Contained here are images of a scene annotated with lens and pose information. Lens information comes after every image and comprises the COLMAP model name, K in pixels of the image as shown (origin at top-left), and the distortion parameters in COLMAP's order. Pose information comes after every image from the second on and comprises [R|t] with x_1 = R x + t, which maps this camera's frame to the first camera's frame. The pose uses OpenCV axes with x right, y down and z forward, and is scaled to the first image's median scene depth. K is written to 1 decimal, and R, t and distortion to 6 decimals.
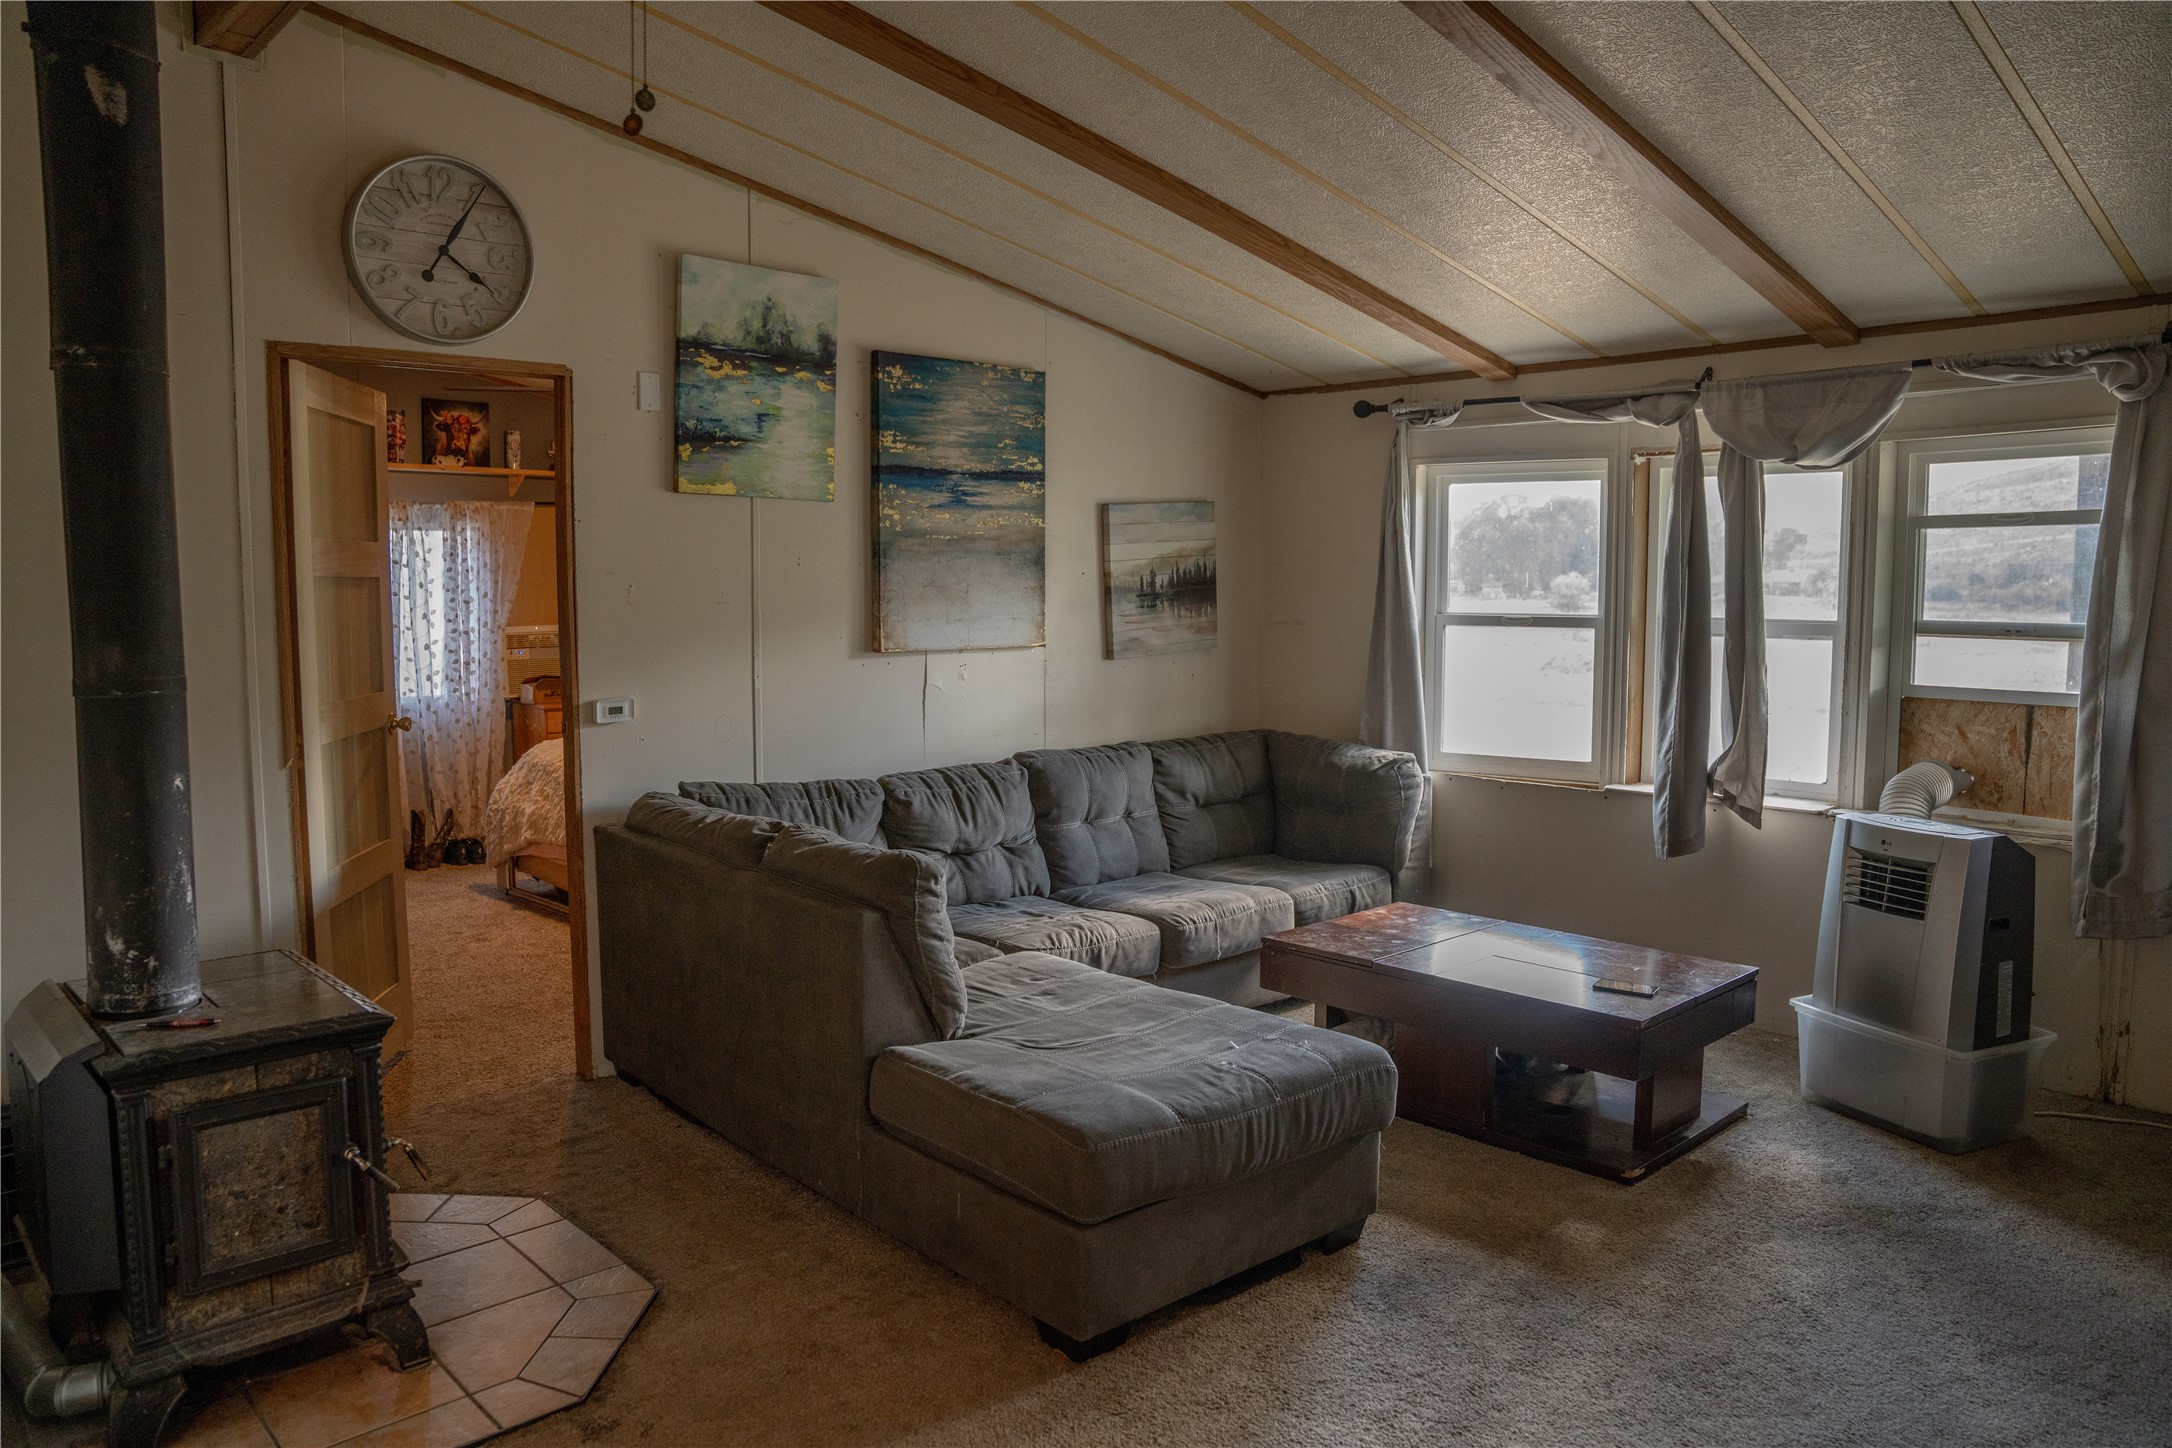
lens RADIAL K [[1487.4, 0, 1091.5], [0, 1487.4, 718.7], [0, 0, 1]] dist [-0.135540, 0.100068]
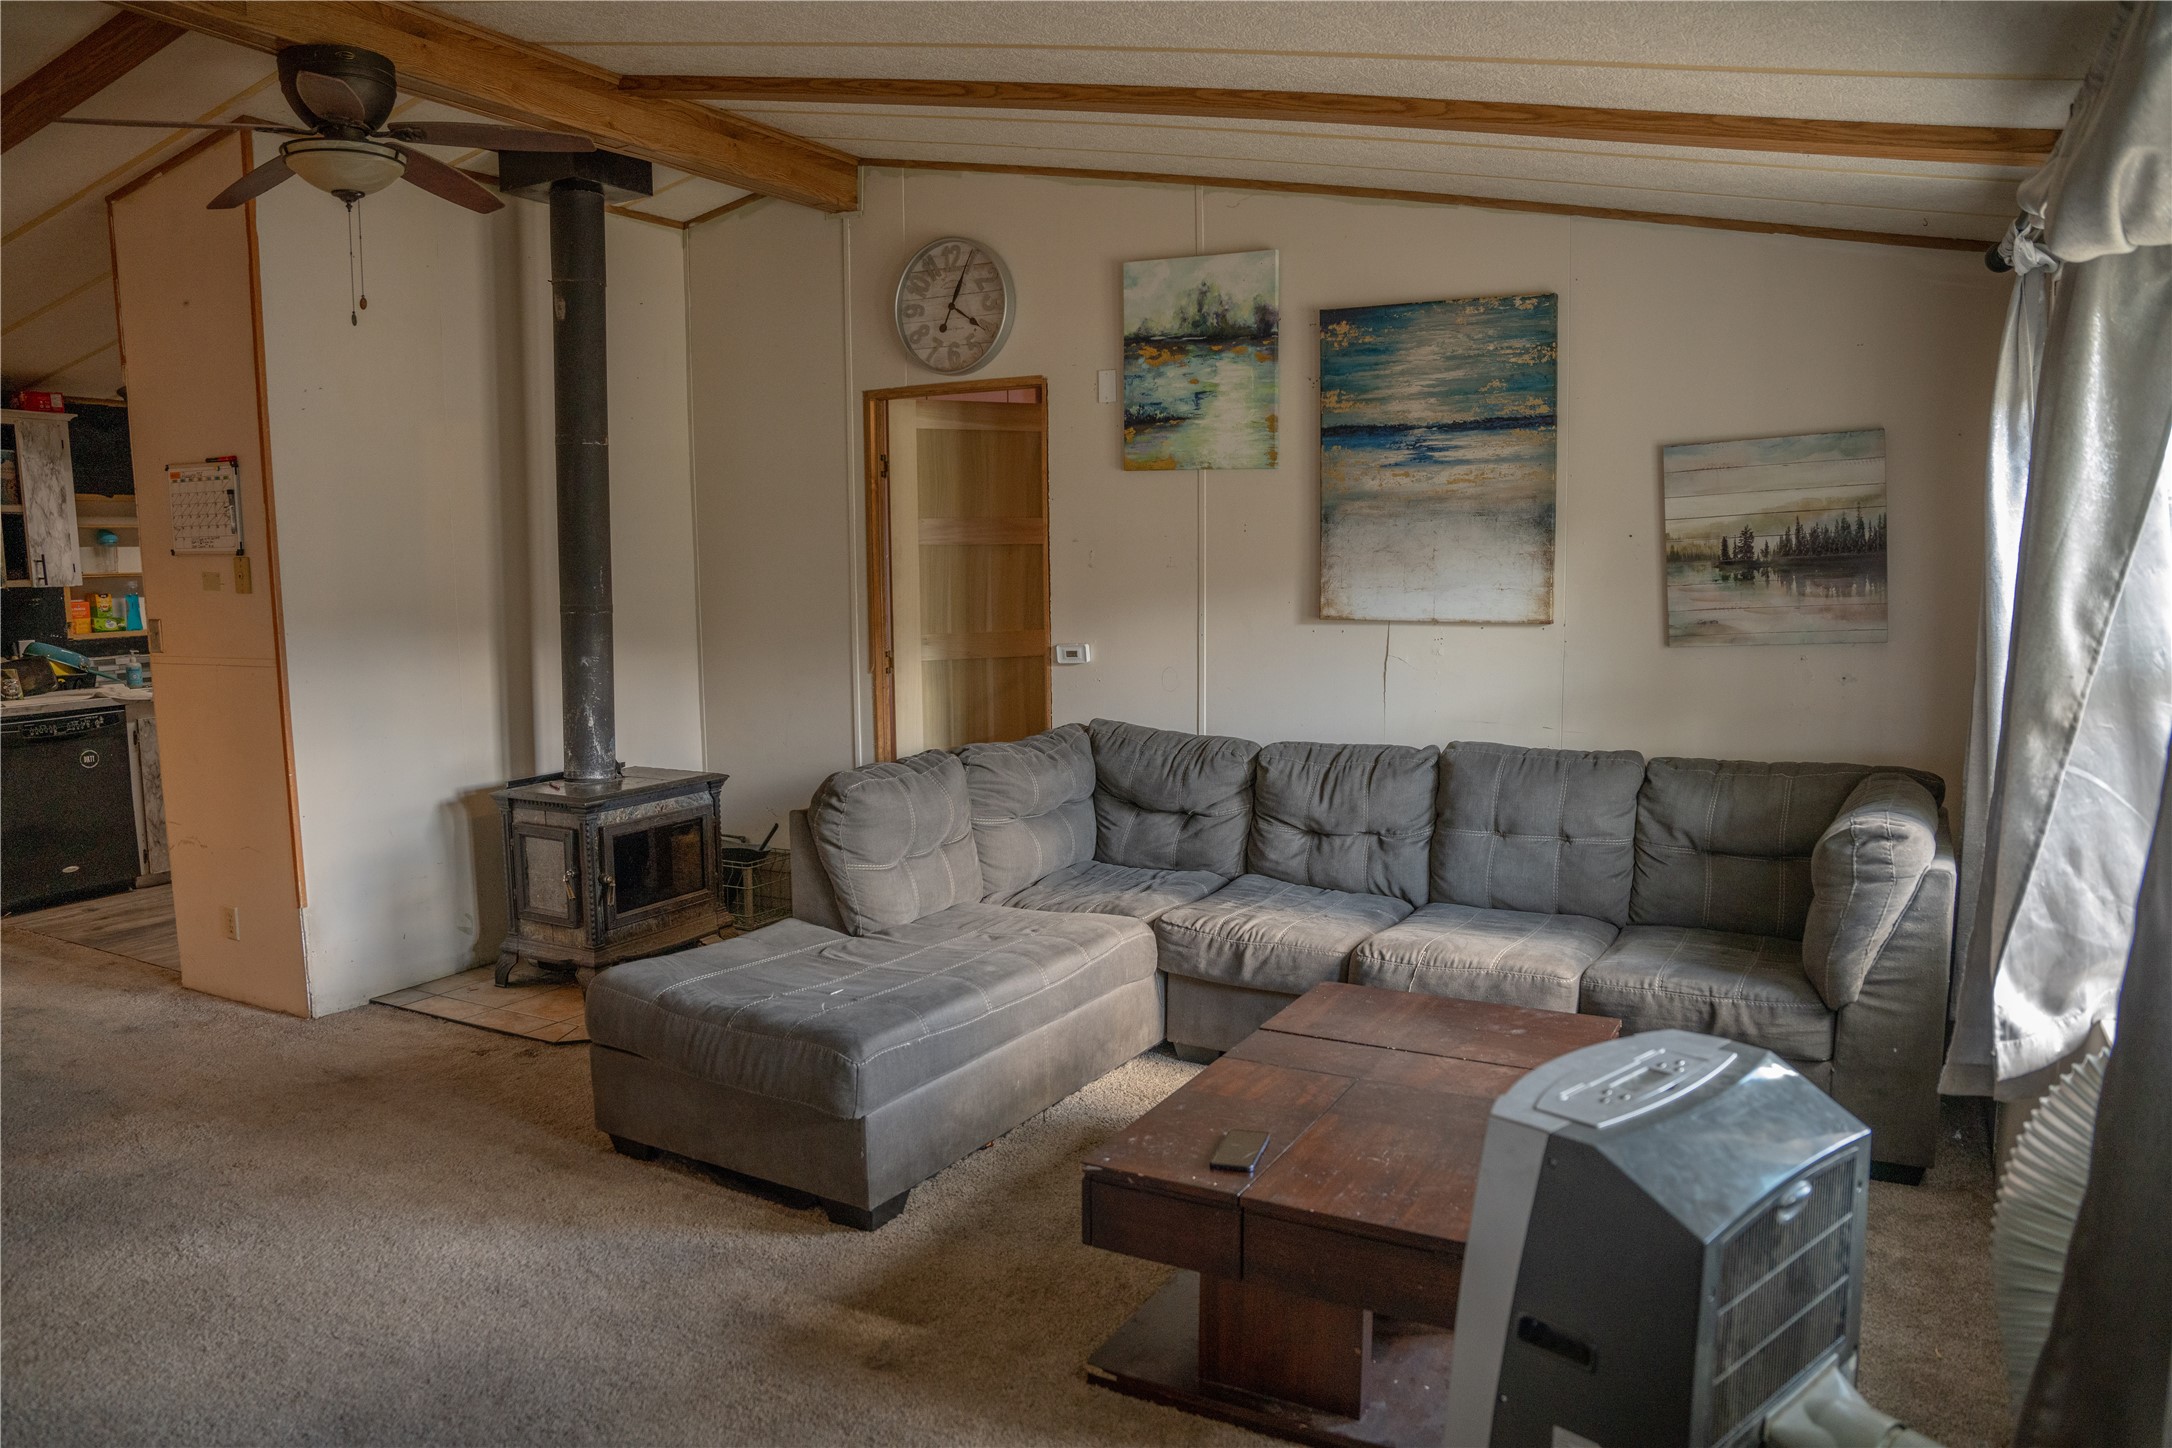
lens RADIAL K [[1487.4, 0, 1101.6], [0, 1487.4, 728.8], [0, 0, 1]] dist [-0.135540, 0.100068]
pose [[0.310451, 0.110281, -0.944171, 0.801128], [-0.076863, 0.992908, 0.090701, -0.053905], [0.947477, 0.044414, 0.316726, 0.594036]]
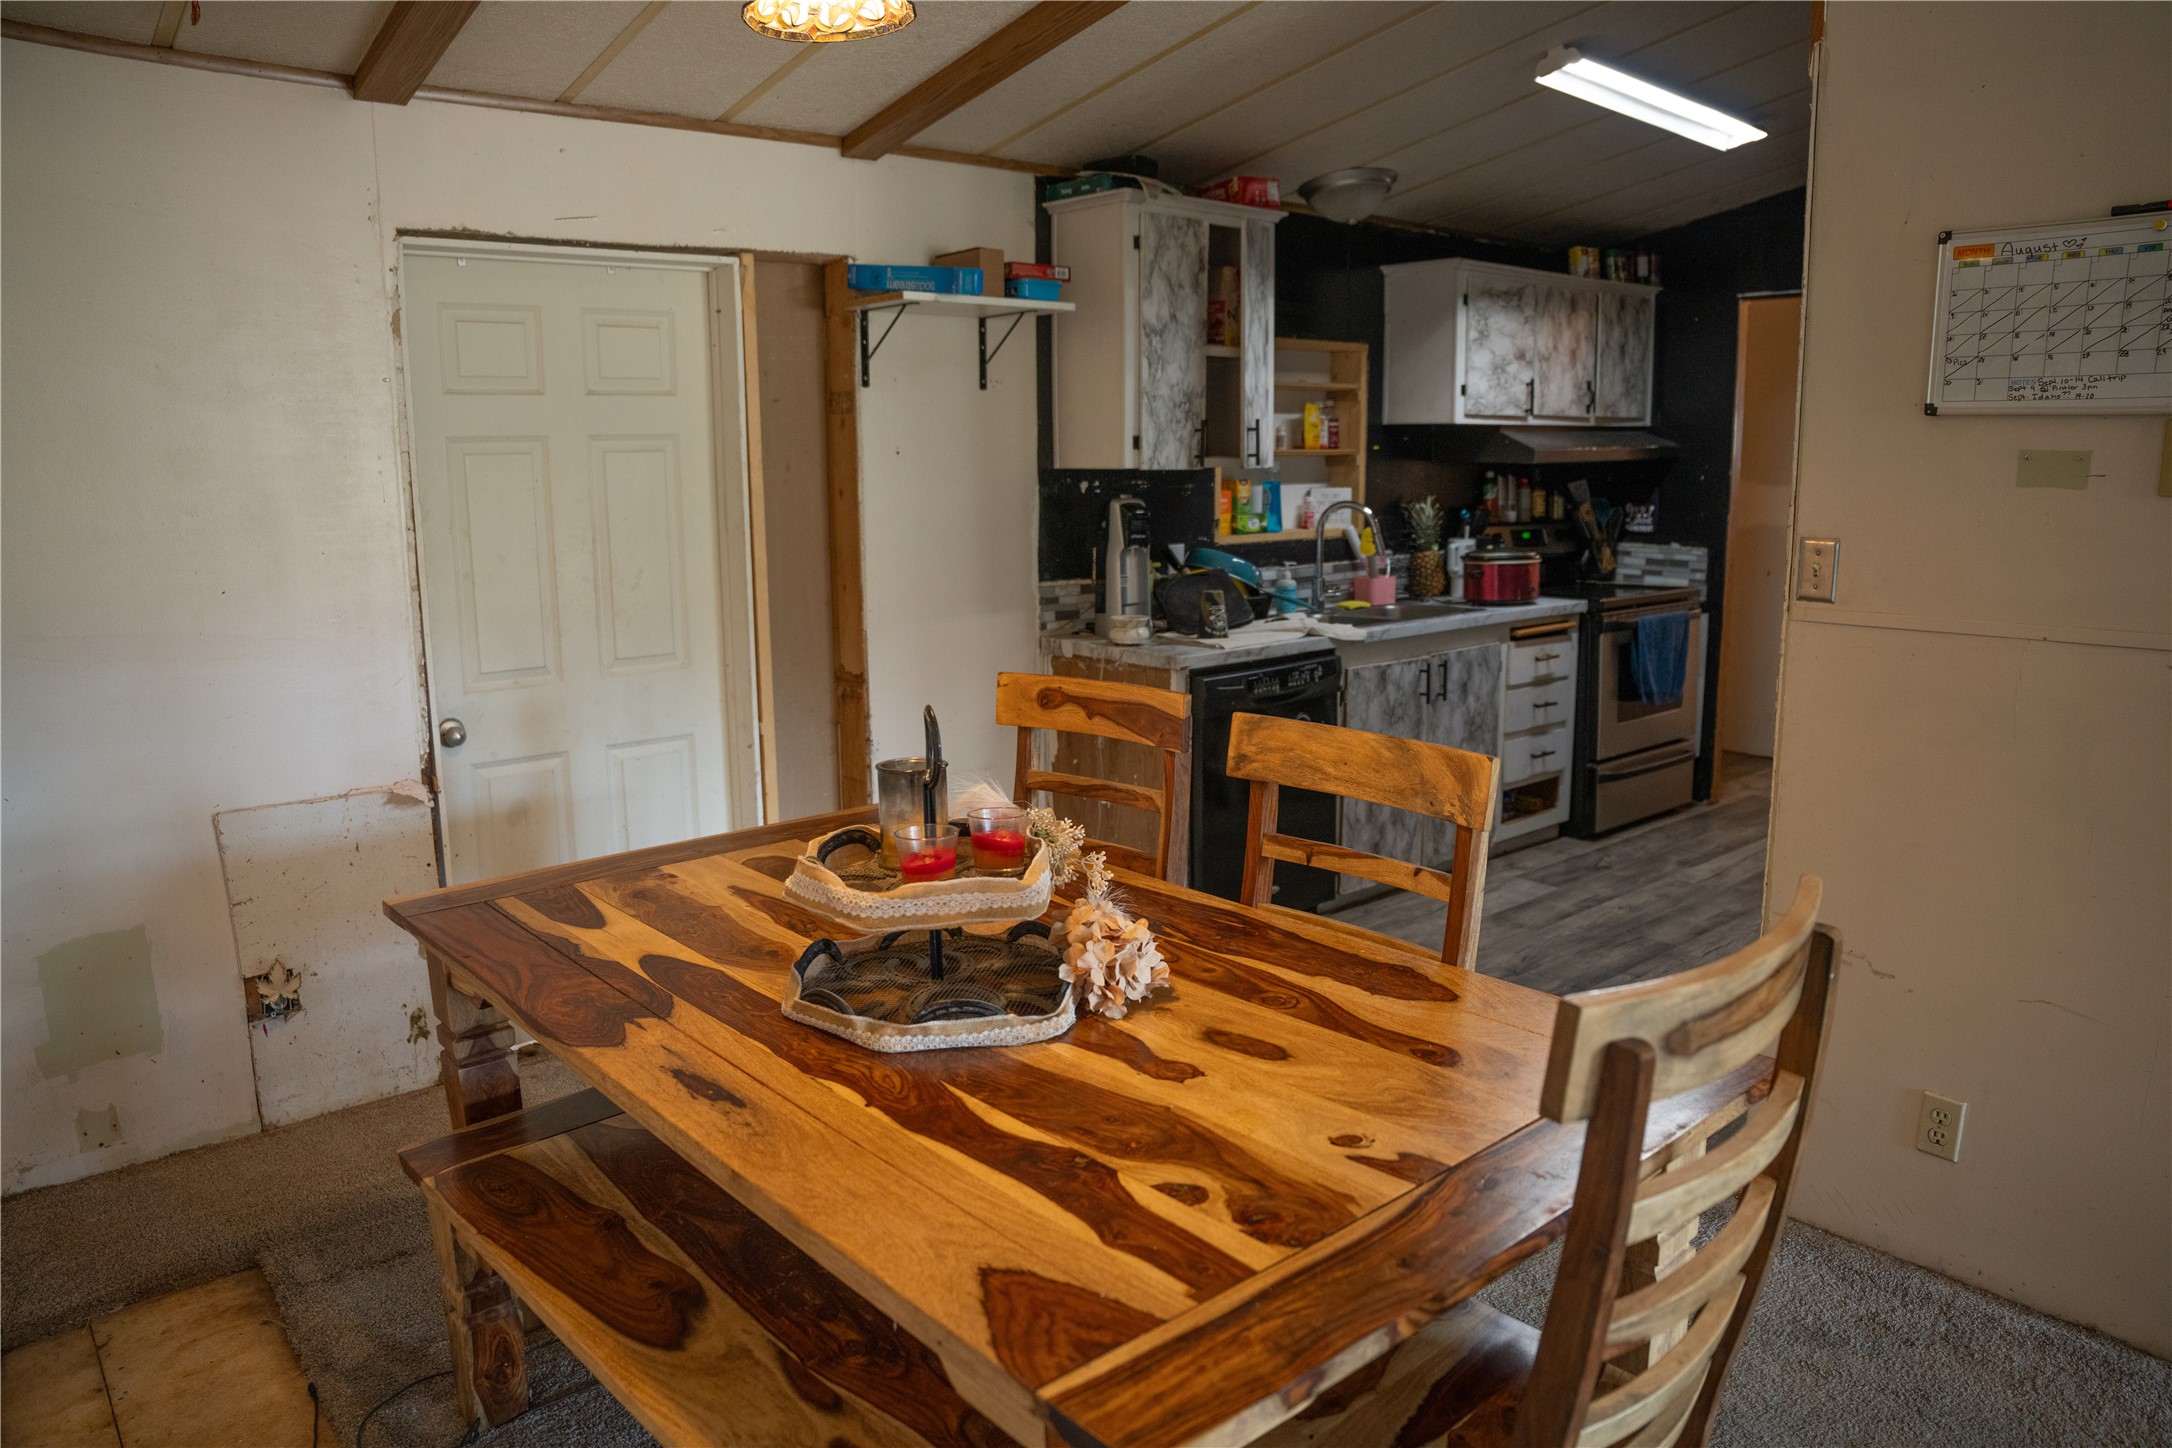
lens RADIAL K [[1487.4, 0, 1097.0], [0, 1487.4, 721.2], [0, 0, 1]] dist [-0.135540, 0.100068]
pose [[-0.044412, 0.178893, -0.982866, 0.151405], [-0.086581, 0.979445, 0.182183, 0.007138], [0.995254, 0.093188, -0.028011, 0.003160]]
